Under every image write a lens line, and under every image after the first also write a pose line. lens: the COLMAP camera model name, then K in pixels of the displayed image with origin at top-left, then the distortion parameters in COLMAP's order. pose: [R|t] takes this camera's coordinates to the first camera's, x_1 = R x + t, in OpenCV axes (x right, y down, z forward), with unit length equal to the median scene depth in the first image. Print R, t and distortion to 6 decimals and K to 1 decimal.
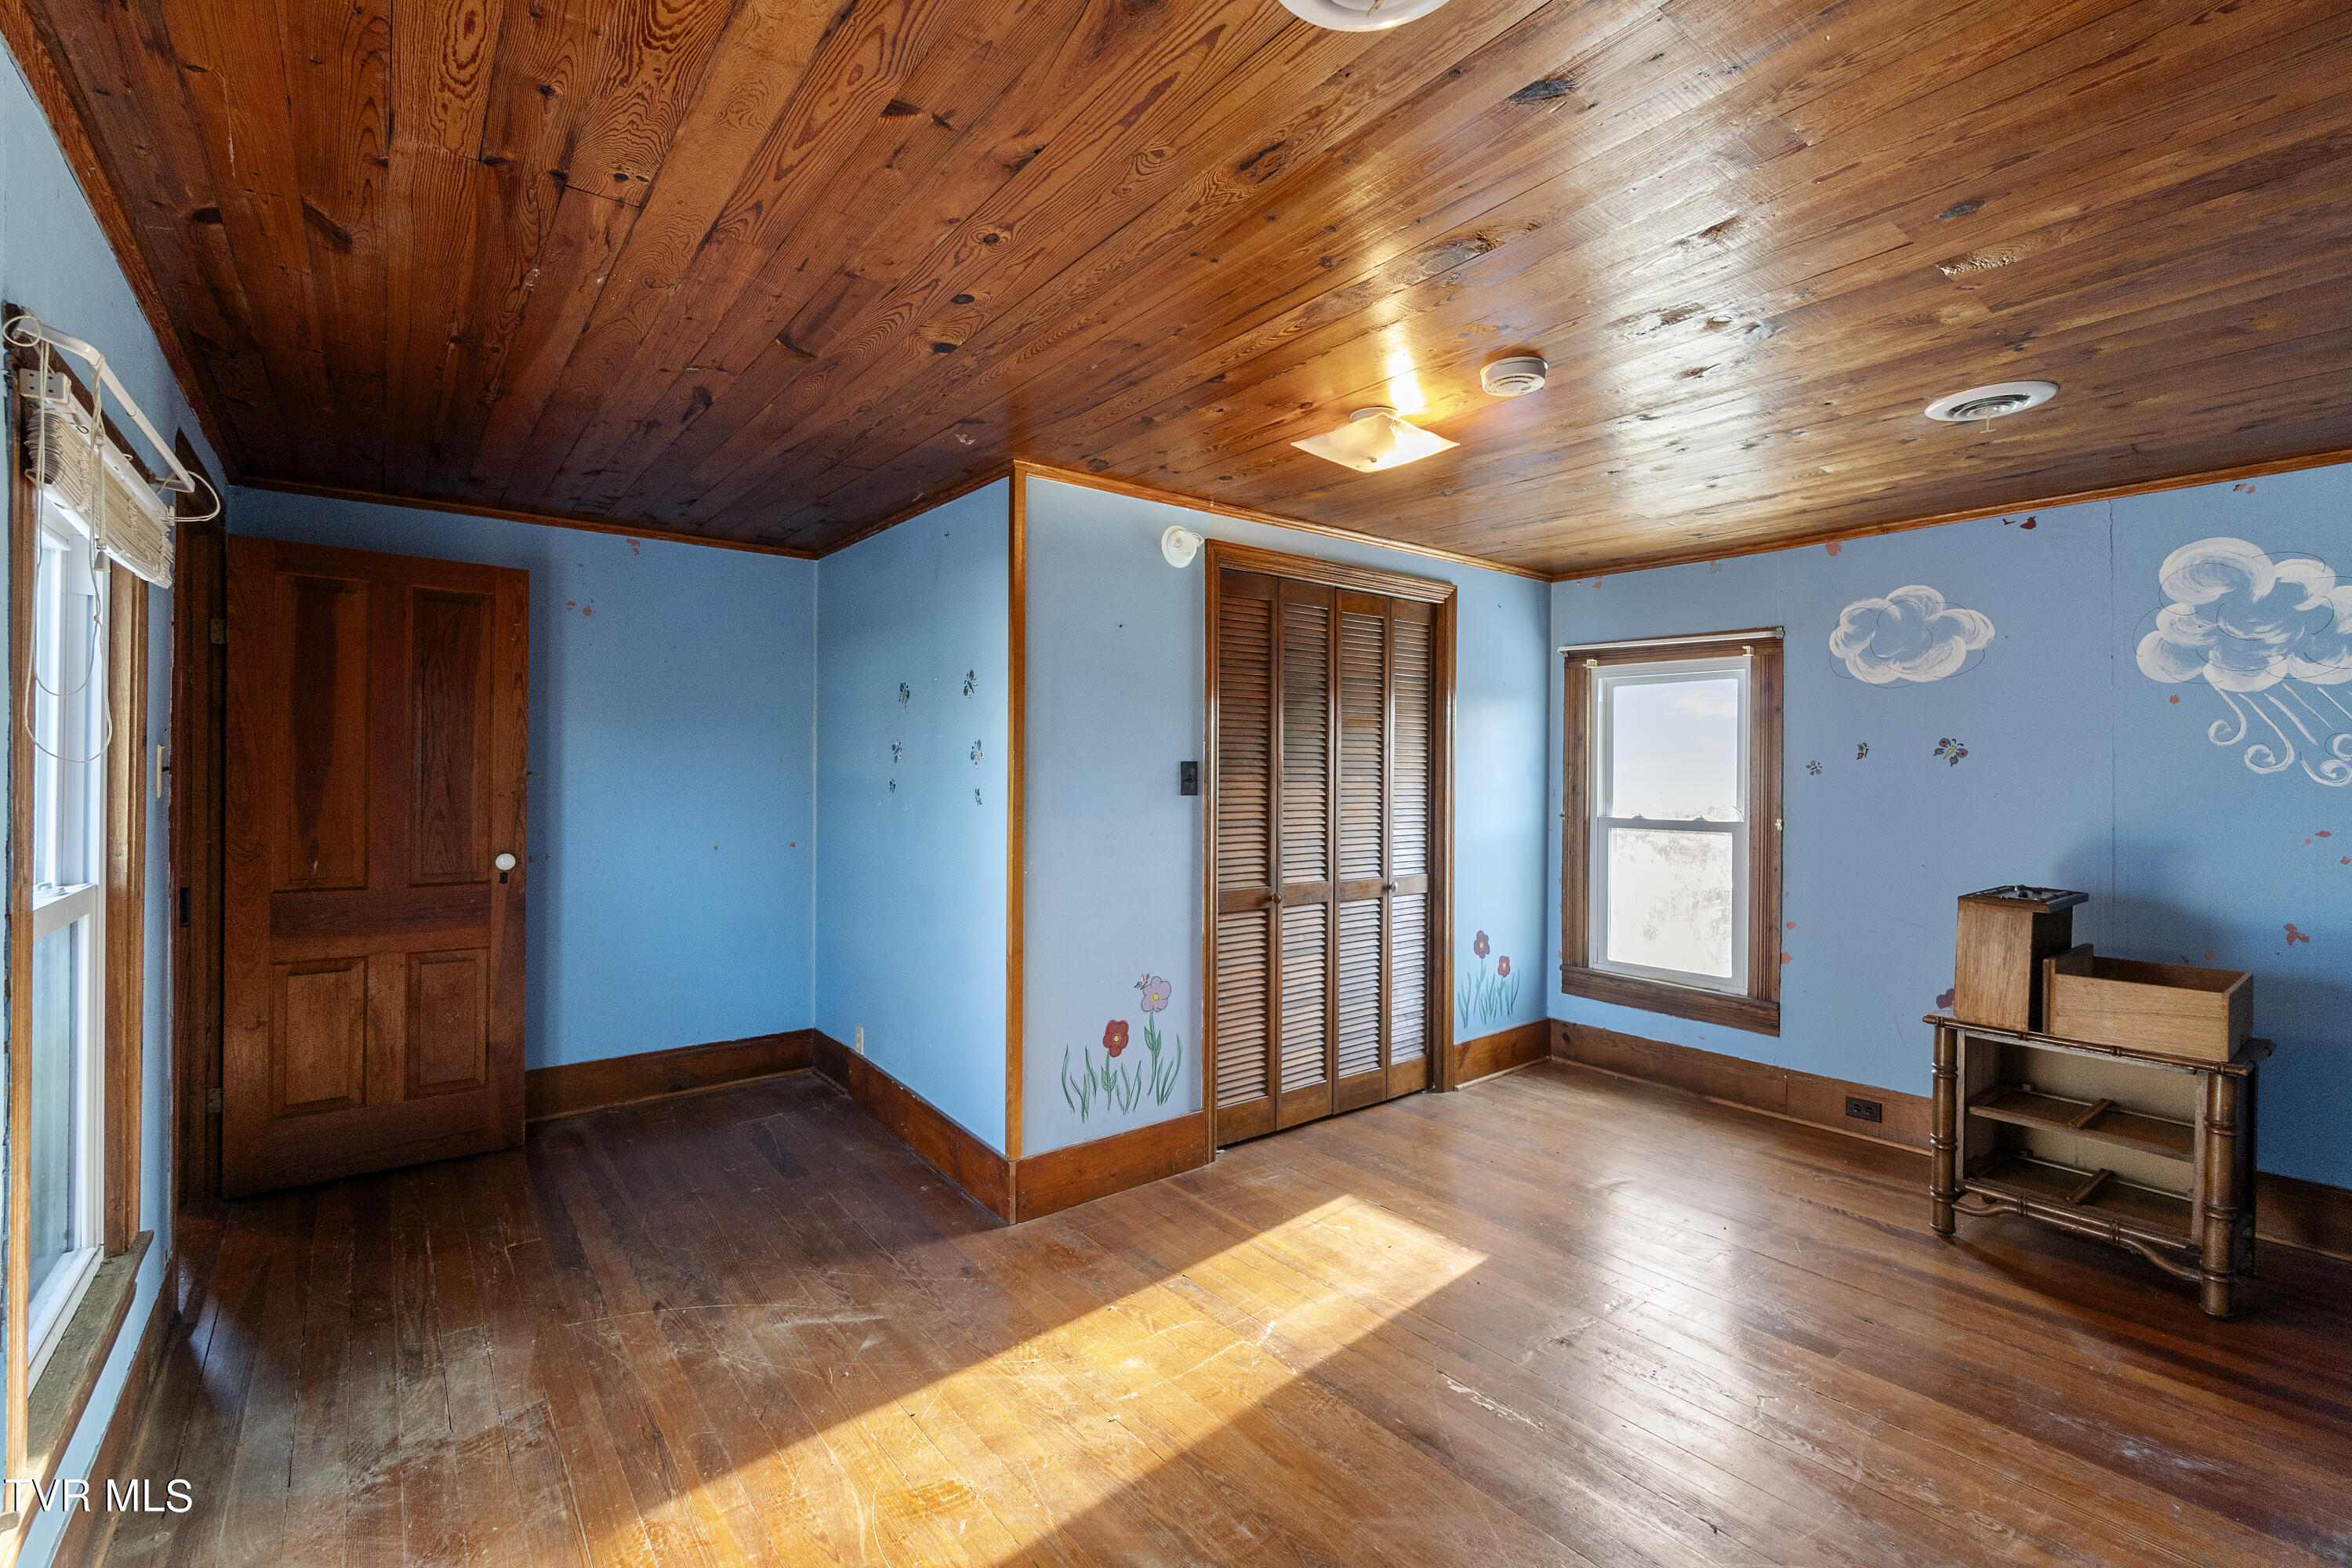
lens RADIAL K [[1028.4, 0, 1176.9], [0, 1028.4, 772.4], [0, 0, 1]] dist [-0.000790, 0.001425]
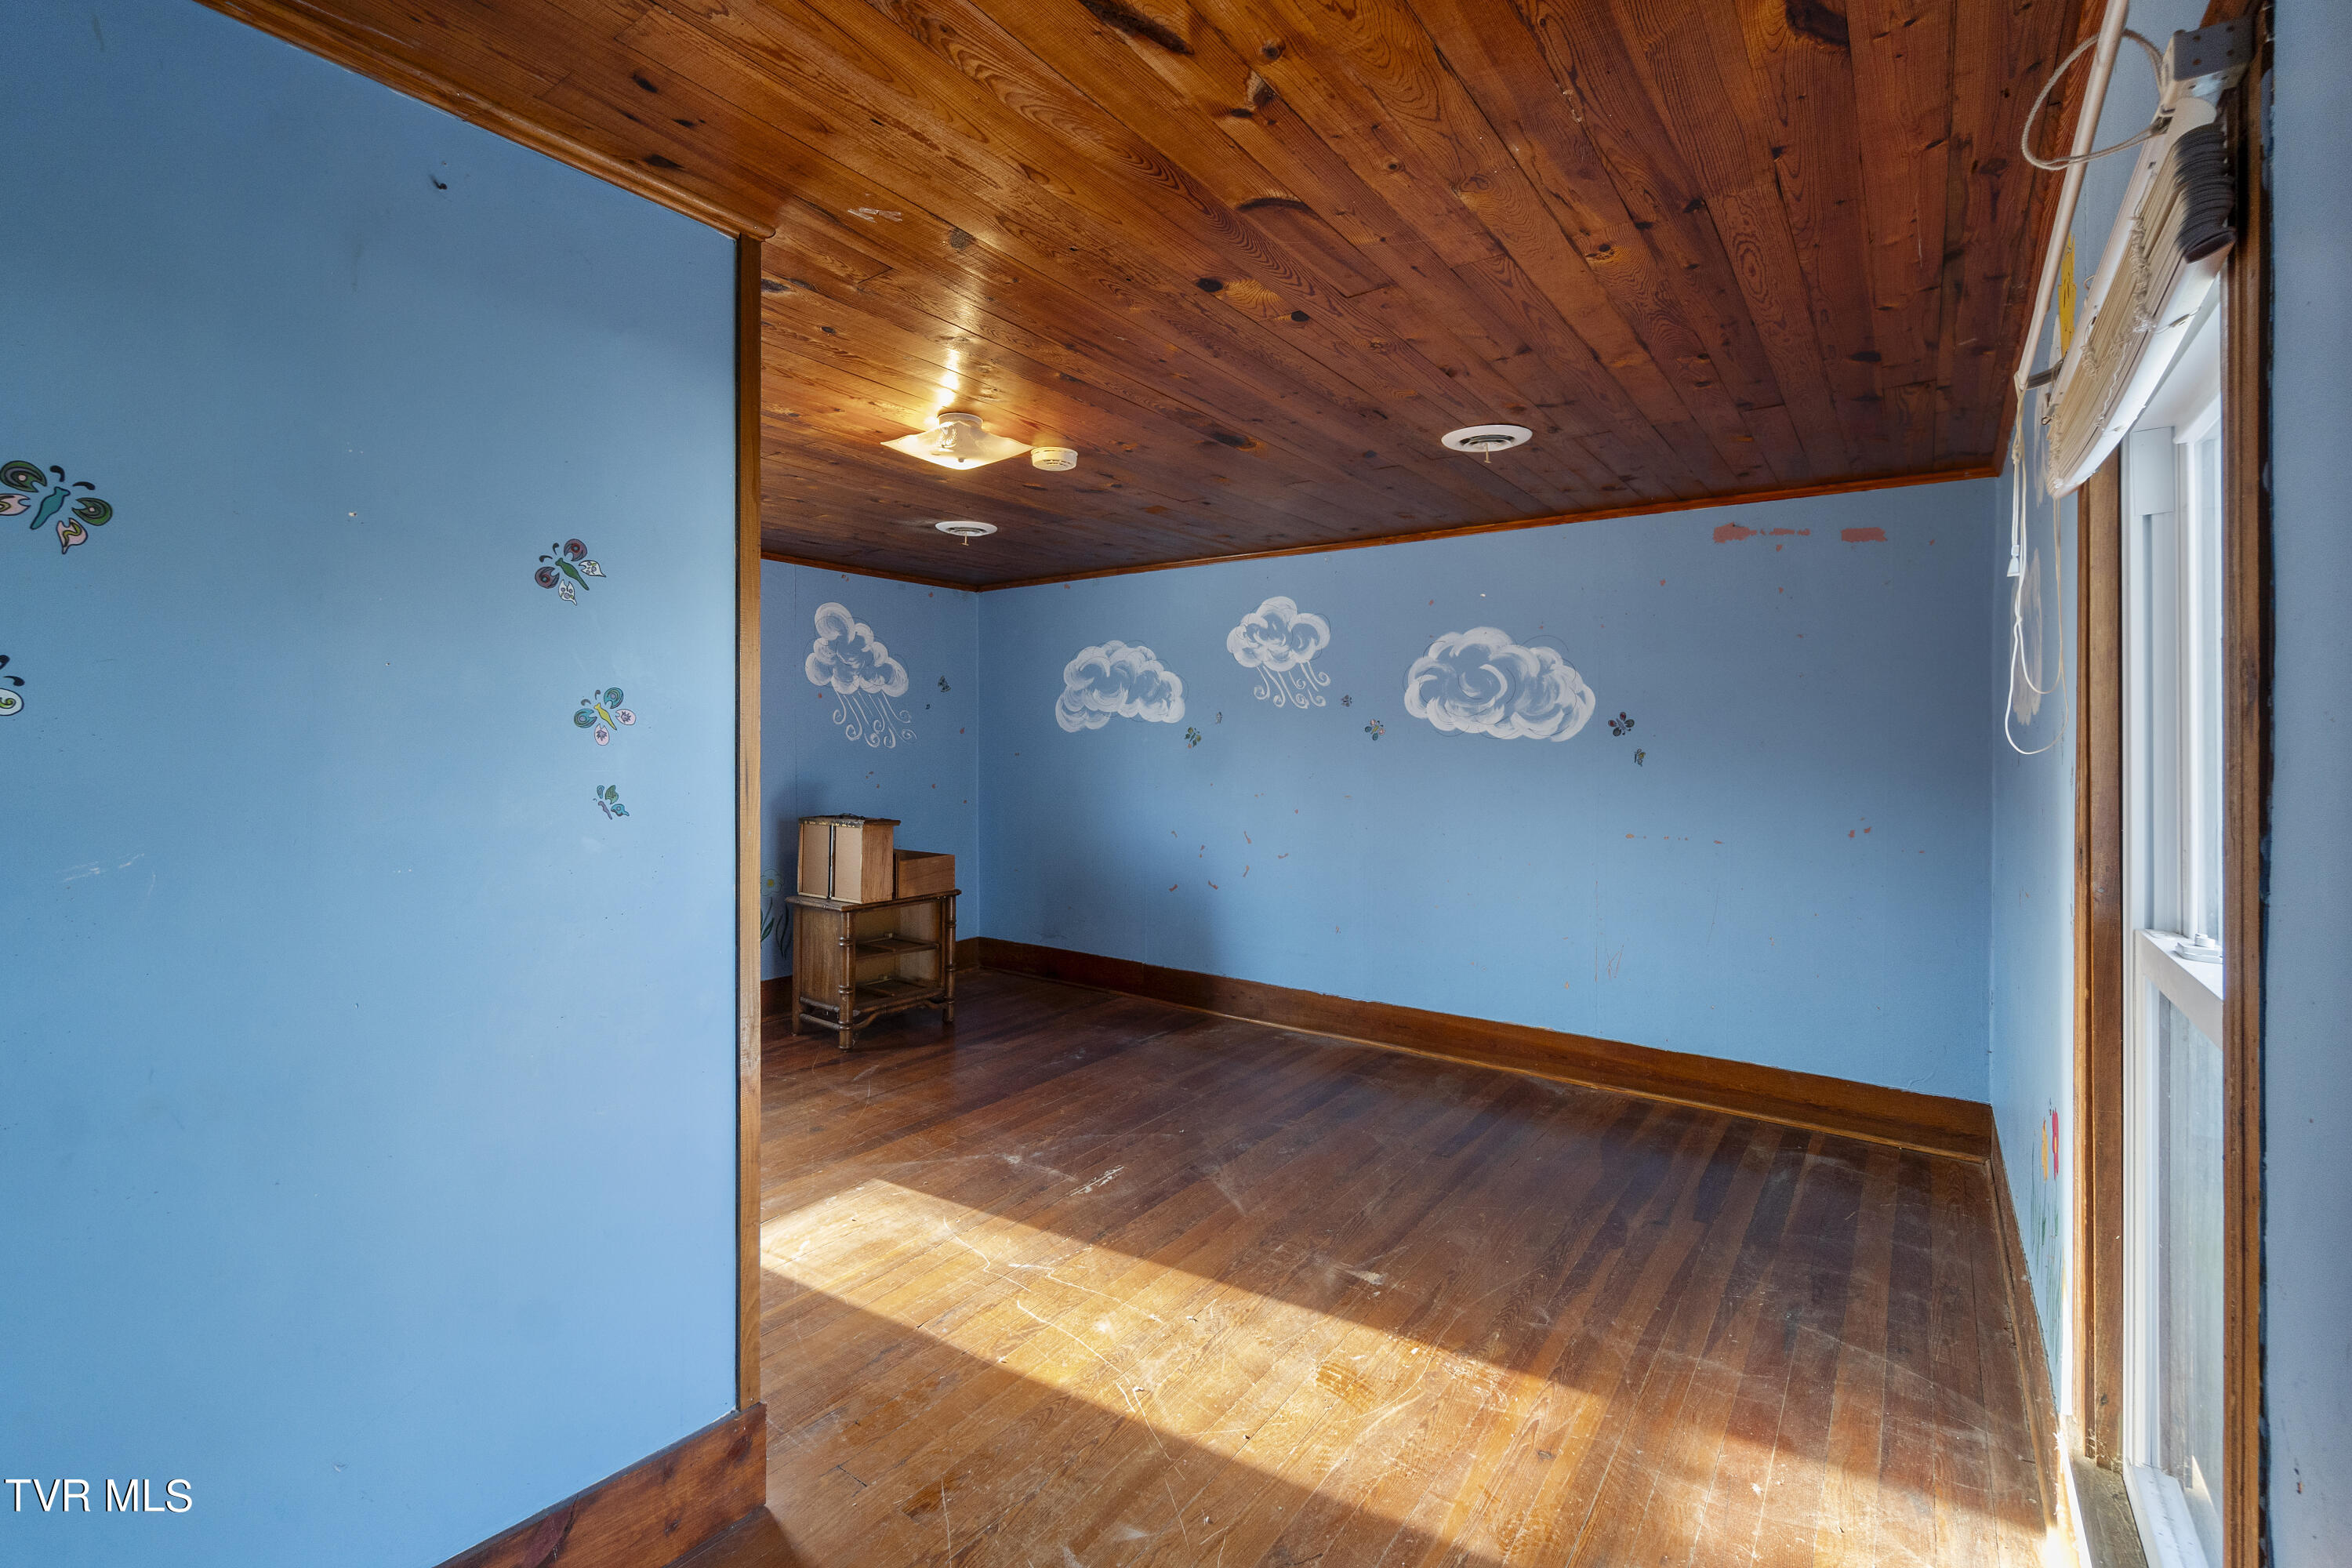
lens RADIAL K [[1028.4, 0, 1183.5], [0, 1028.4, 743.5], [0, 0, 1]] dist [-0.000790, 0.001425]
pose [[-0.282113, -0.009014, 0.959339, -0.973091], [-0.005449, 0.999955, 0.007794, -0.012807], [-0.959366, -0.003029, -0.282149, 1.133975]]
